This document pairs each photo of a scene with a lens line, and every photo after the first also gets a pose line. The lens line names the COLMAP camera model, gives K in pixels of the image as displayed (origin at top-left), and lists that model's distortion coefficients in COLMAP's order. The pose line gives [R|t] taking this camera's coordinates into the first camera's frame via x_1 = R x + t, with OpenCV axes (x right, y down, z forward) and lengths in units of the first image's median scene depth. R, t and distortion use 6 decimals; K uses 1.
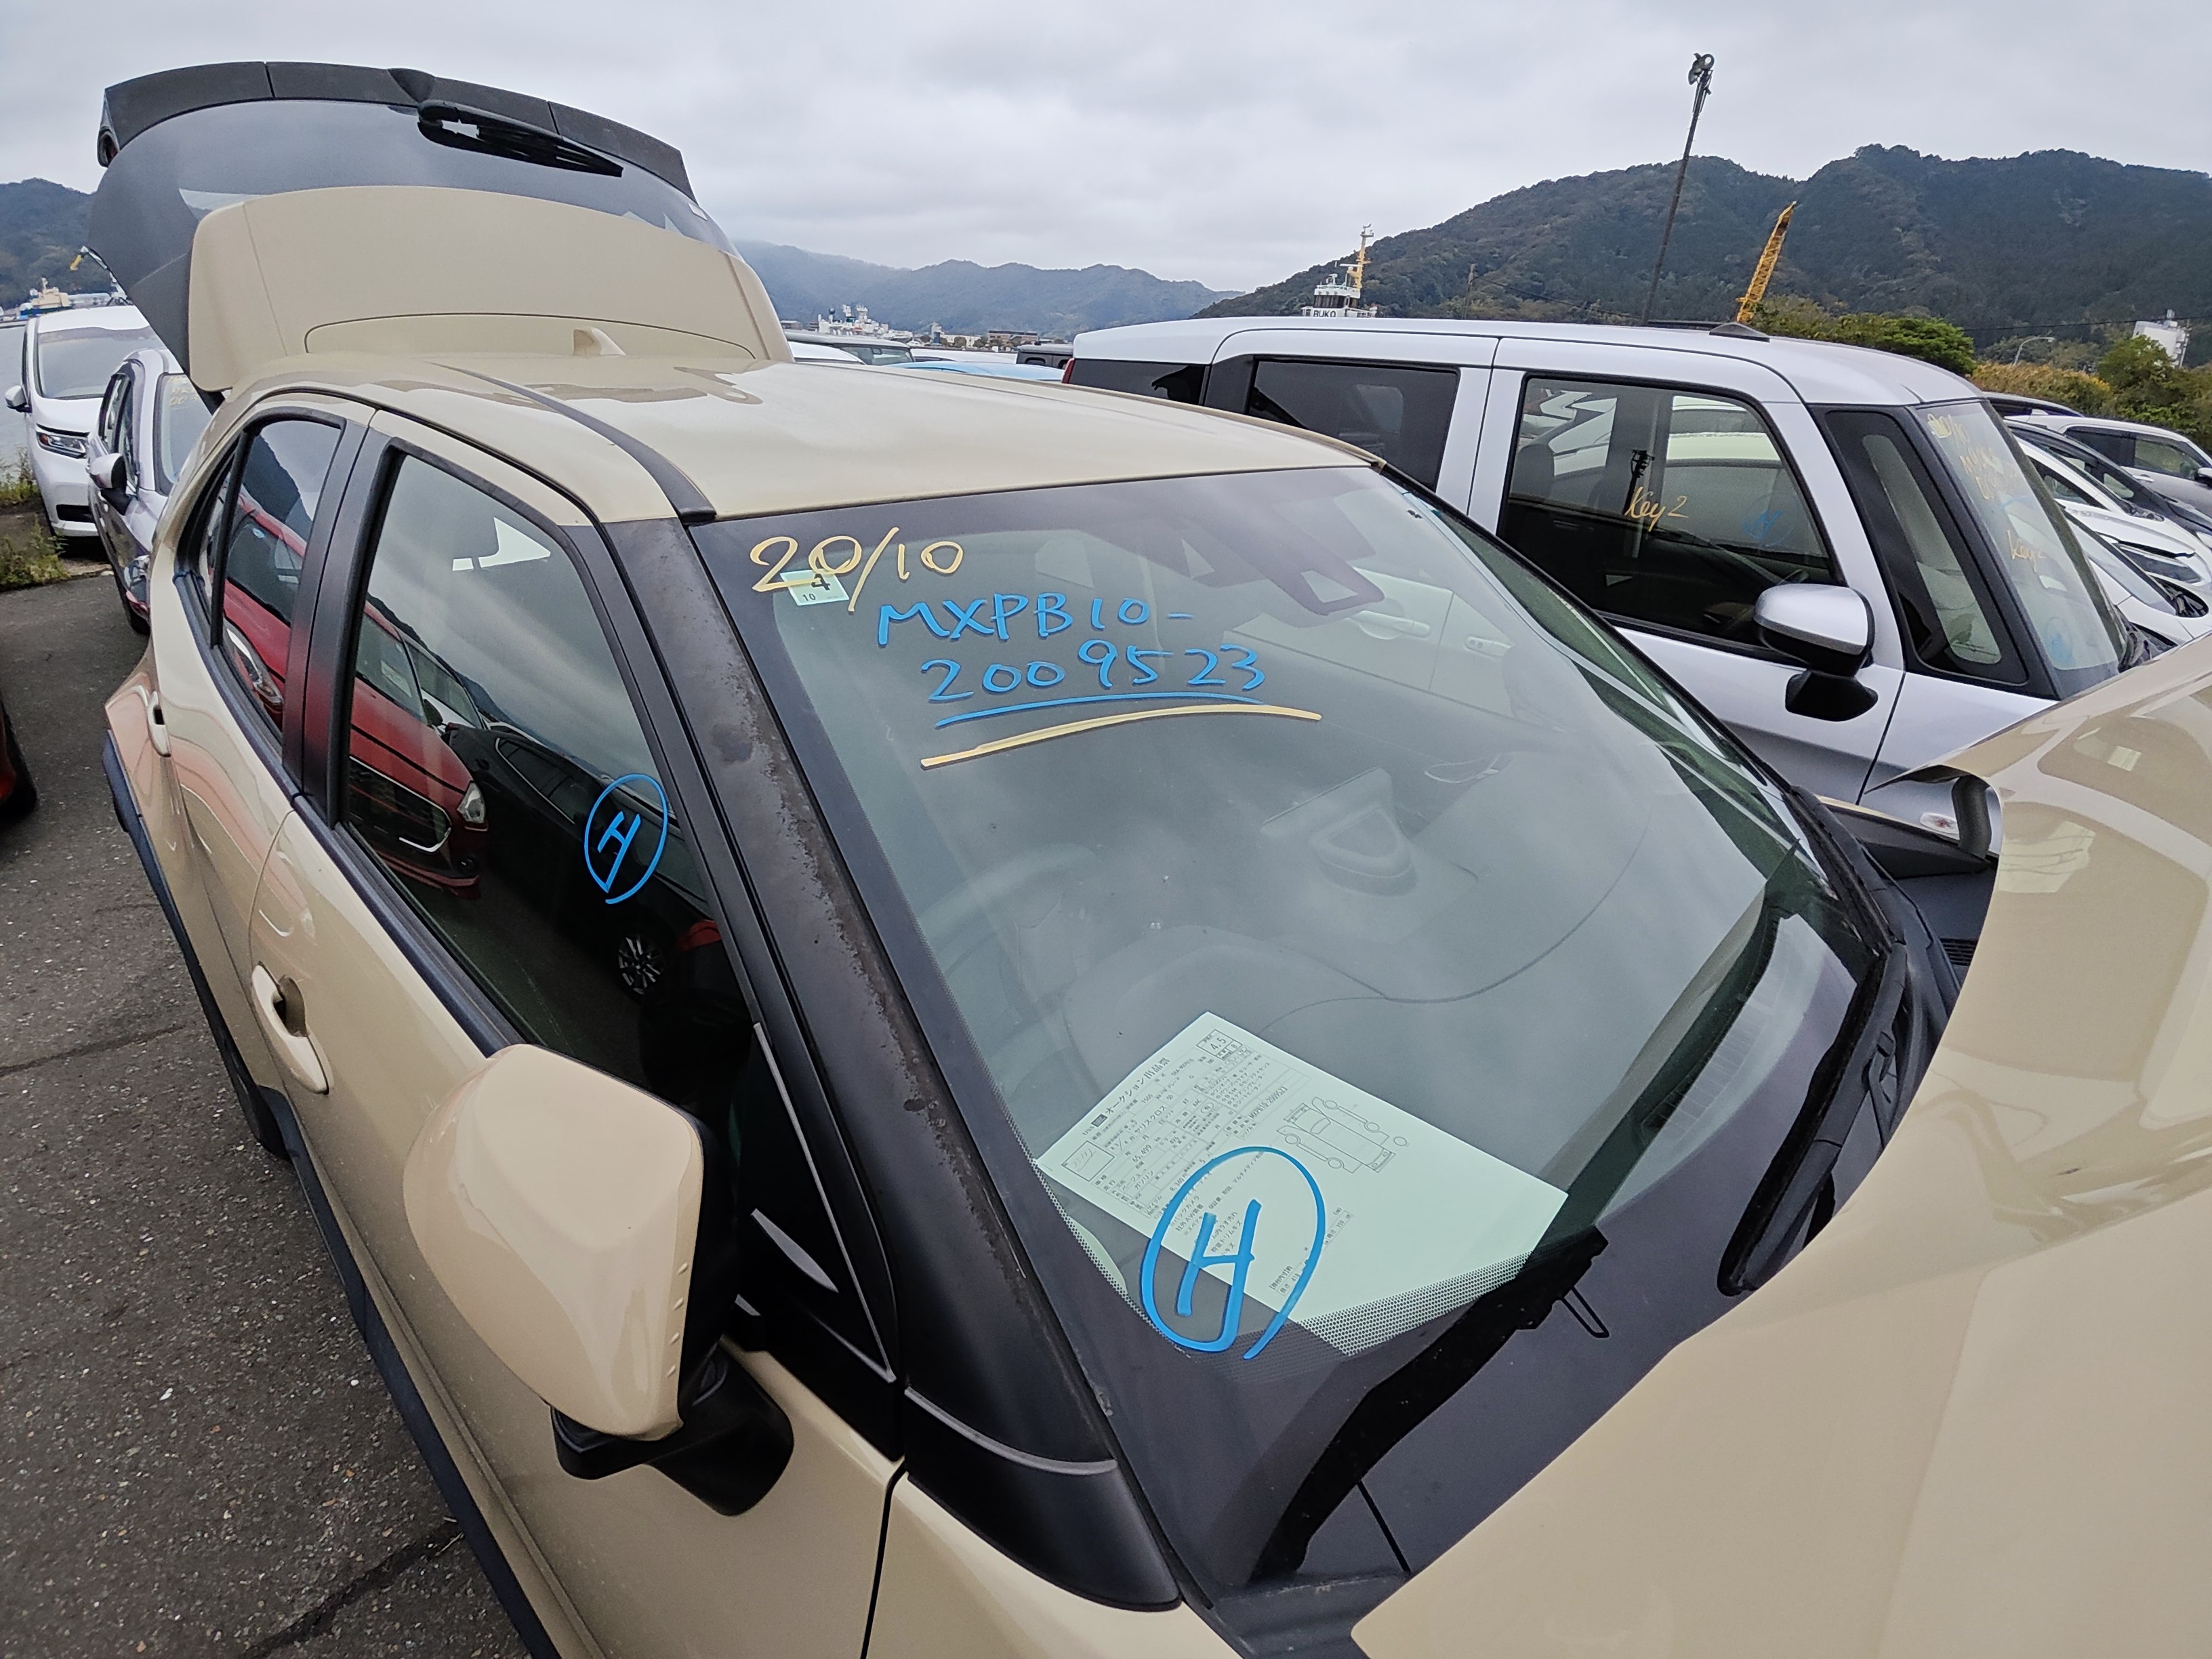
lens RADIAL K [[1018.0, 0, 1106.0], [0, 1018.0, 829.5], [0, 0, 1]] dist [0.023586, -0.024236]
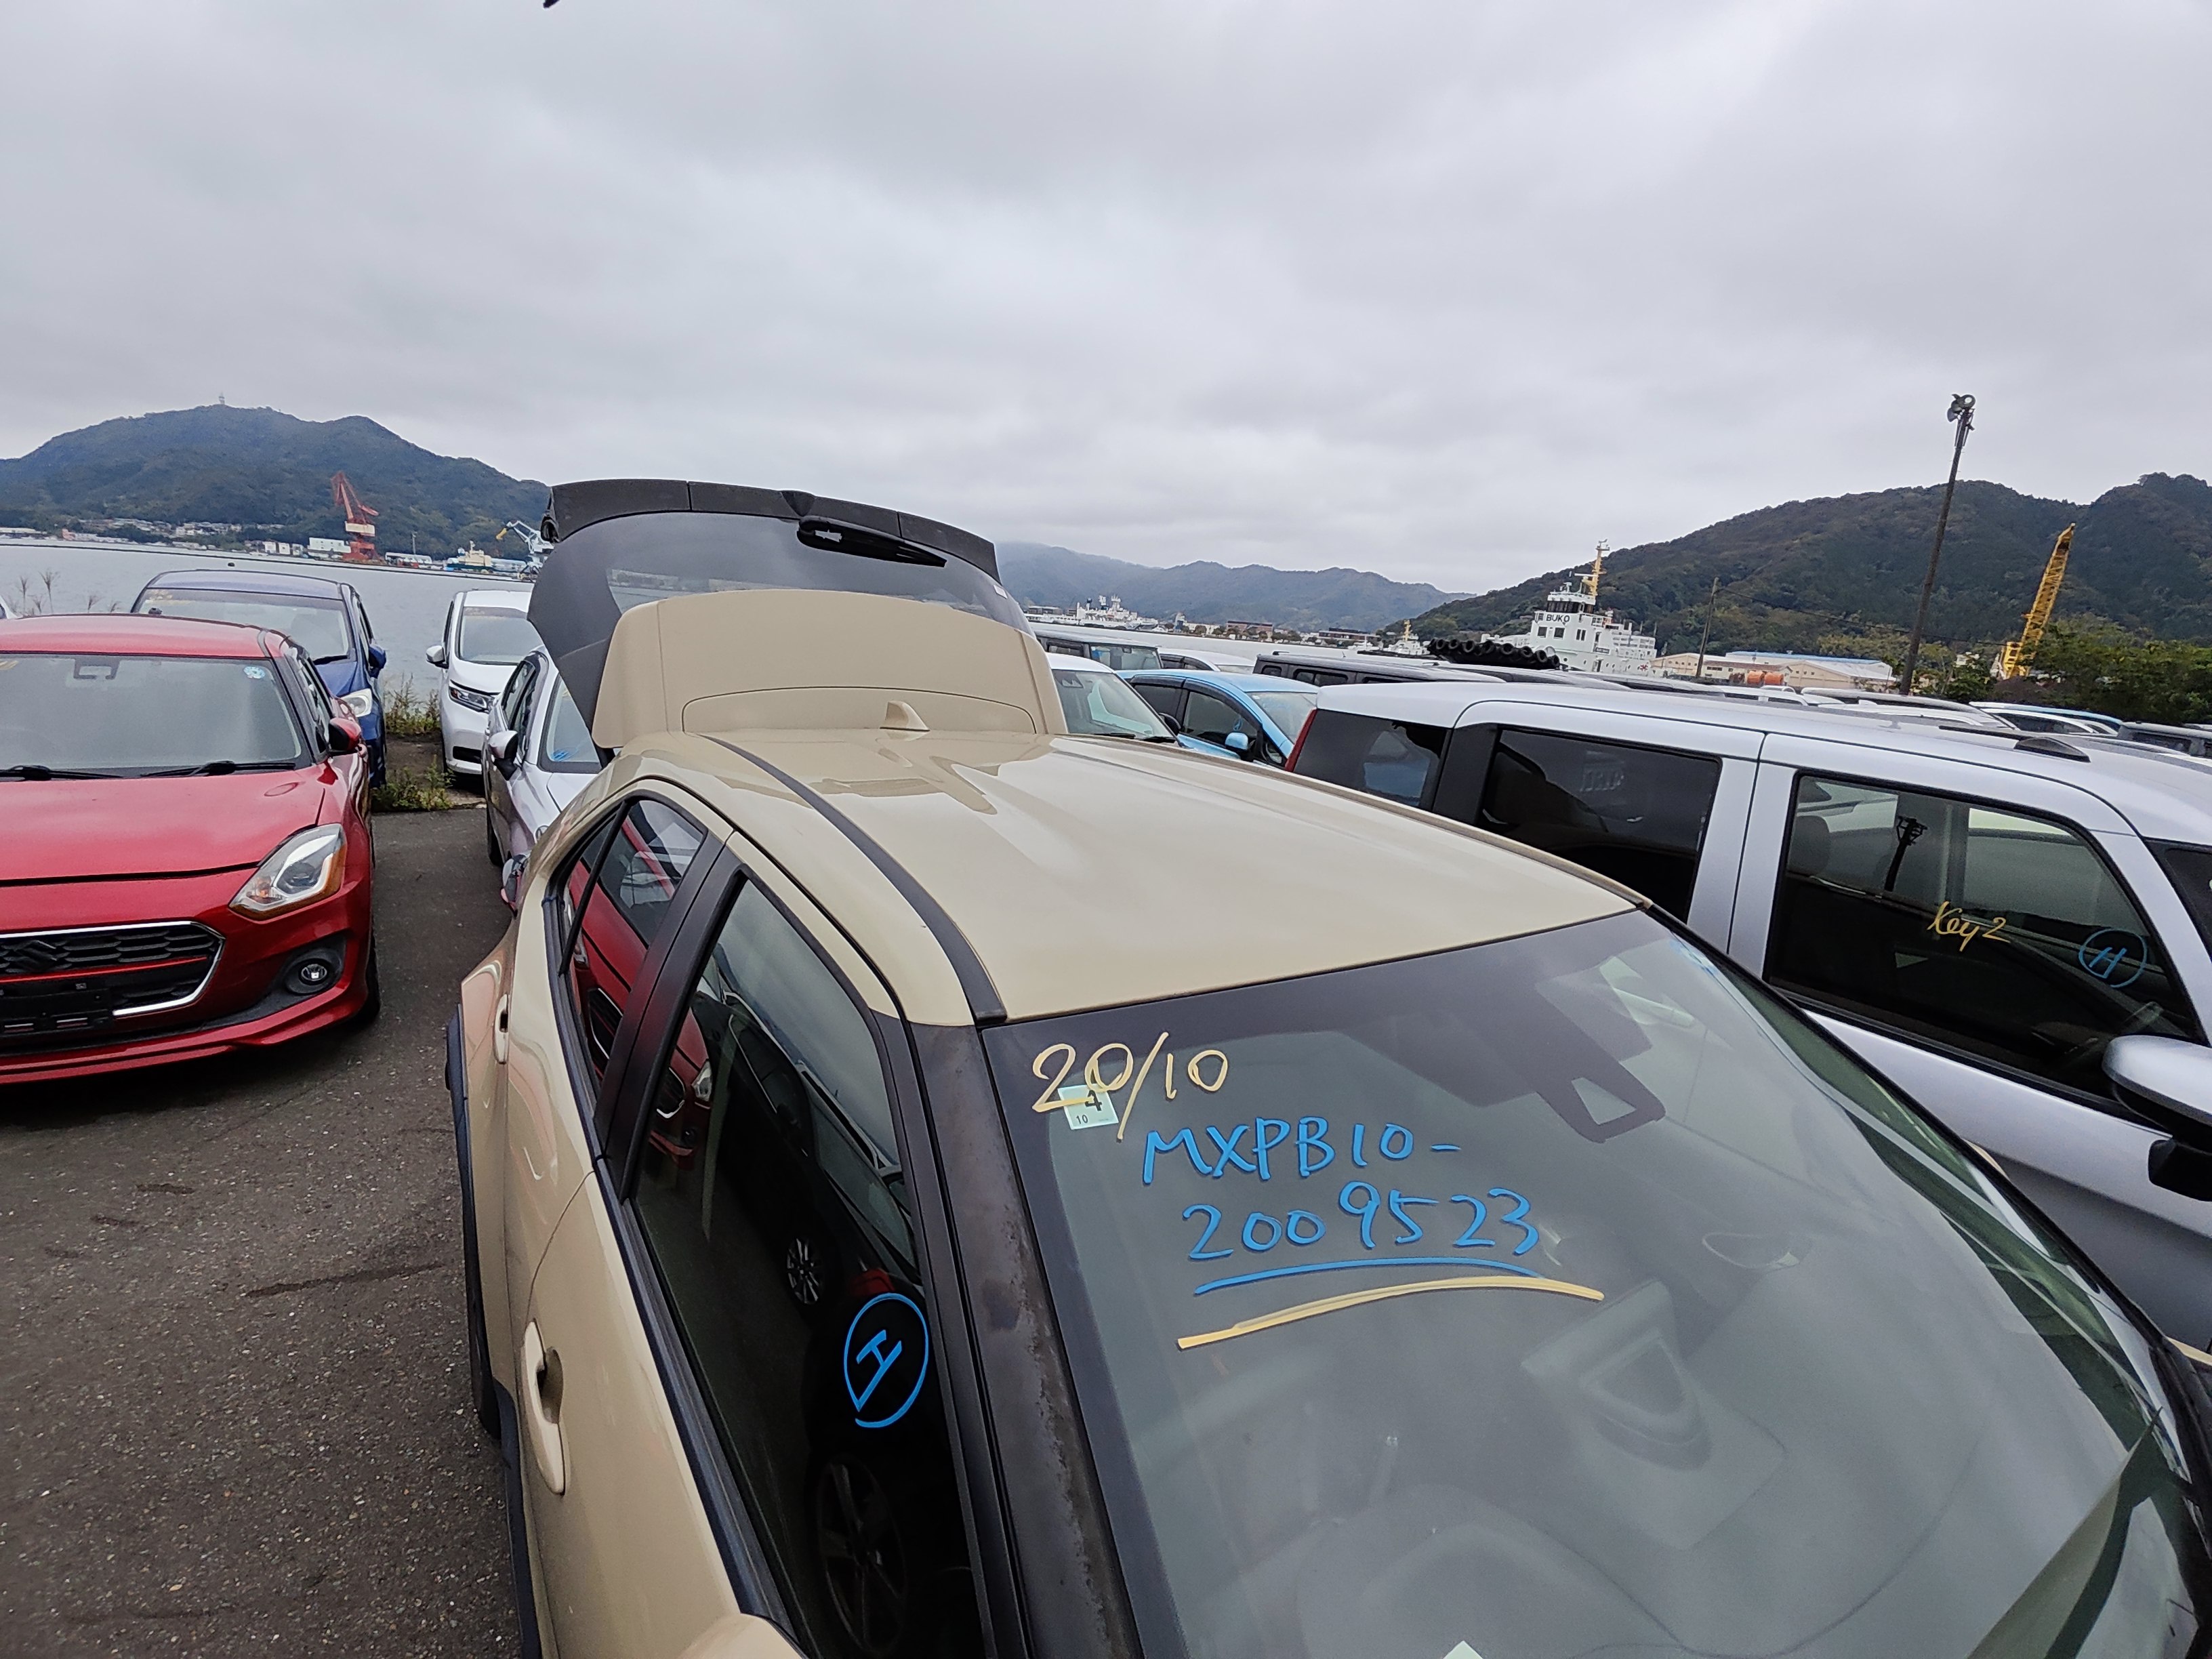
lens RADIAL K [[1020.2, 0, 1106.0], [0, 1020.2, 829.5], [0, 0, 1]] dist [0.014903, -0.018533]
pose [[0.975891, 0.065968, -0.208050, -0.024972], [-0.115799, 0.964497, -0.237352, -0.098468], [0.185006, 0.255722, 0.948883, -0.025179]]
